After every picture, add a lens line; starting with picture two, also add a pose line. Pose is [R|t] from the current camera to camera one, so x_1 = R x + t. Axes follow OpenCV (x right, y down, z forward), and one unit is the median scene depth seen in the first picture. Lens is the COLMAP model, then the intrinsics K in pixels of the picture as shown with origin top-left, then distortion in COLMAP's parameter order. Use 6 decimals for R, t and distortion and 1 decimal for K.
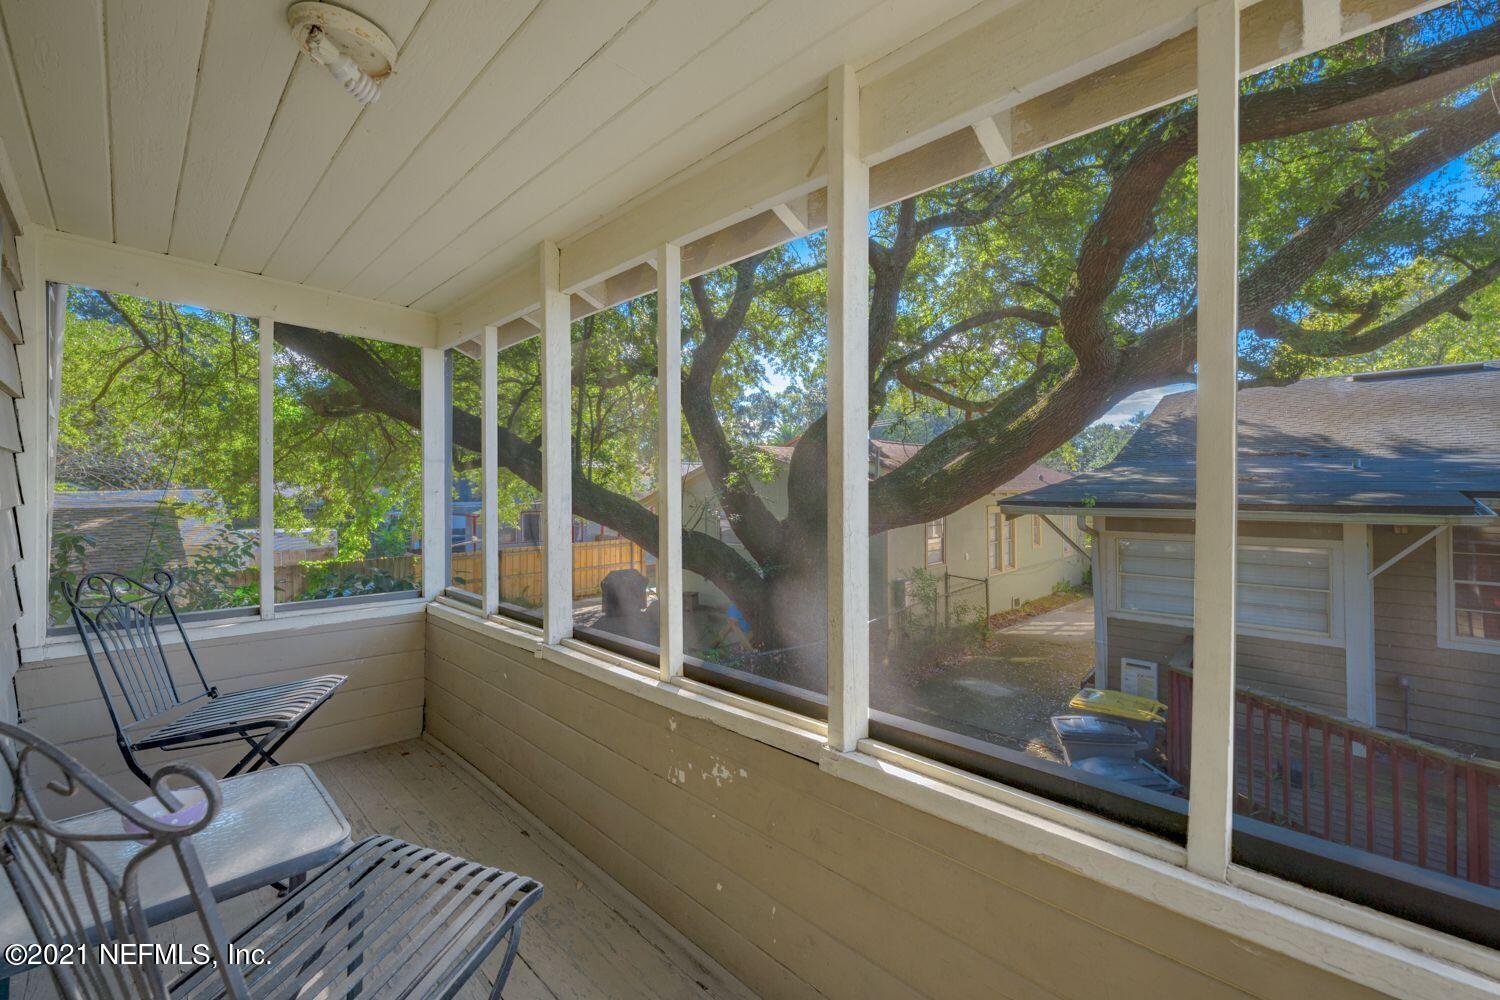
lens RADIAL K [[598.2, 0, 749.9], [0, 598.2, 488.7], [0, 0, 1]] dist [-0.004162, 0.001609]
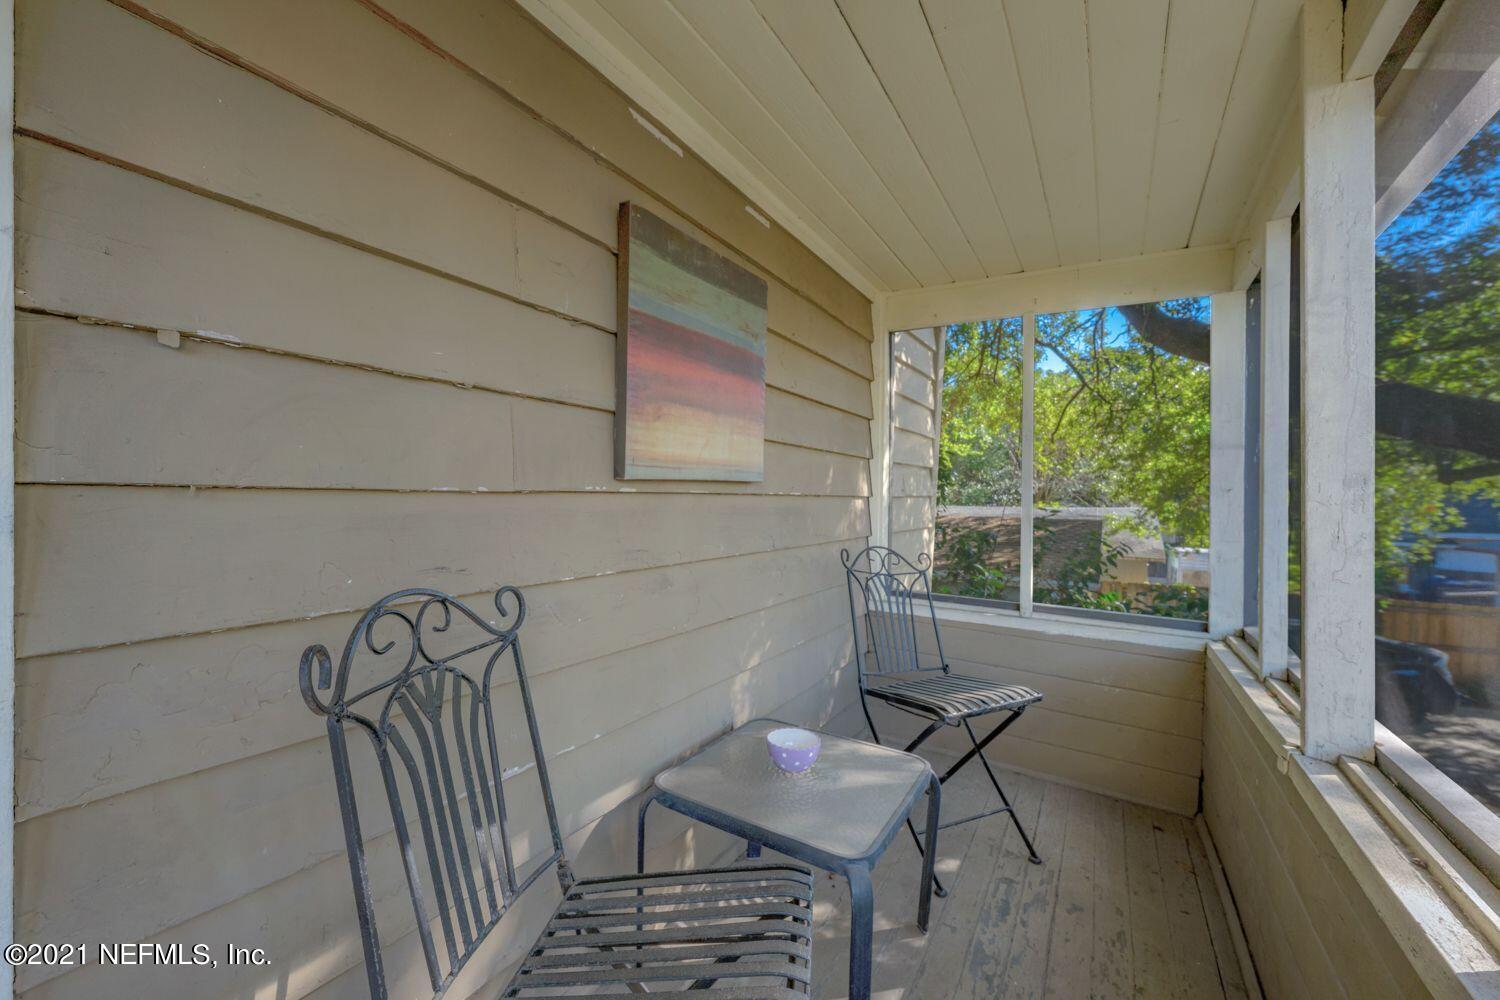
lens RADIAL K [[598.2, 0, 744.6], [0, 598.2, 501.8], [0, 0, 1]] dist [-0.004162, 0.001609]
pose [[0.202141, 0.000916, -0.979356, 0.066704], [-0.018235, 0.999830, -0.002829, 0.035905], [0.979187, 0.018430, 0.202124, 0.316603]]
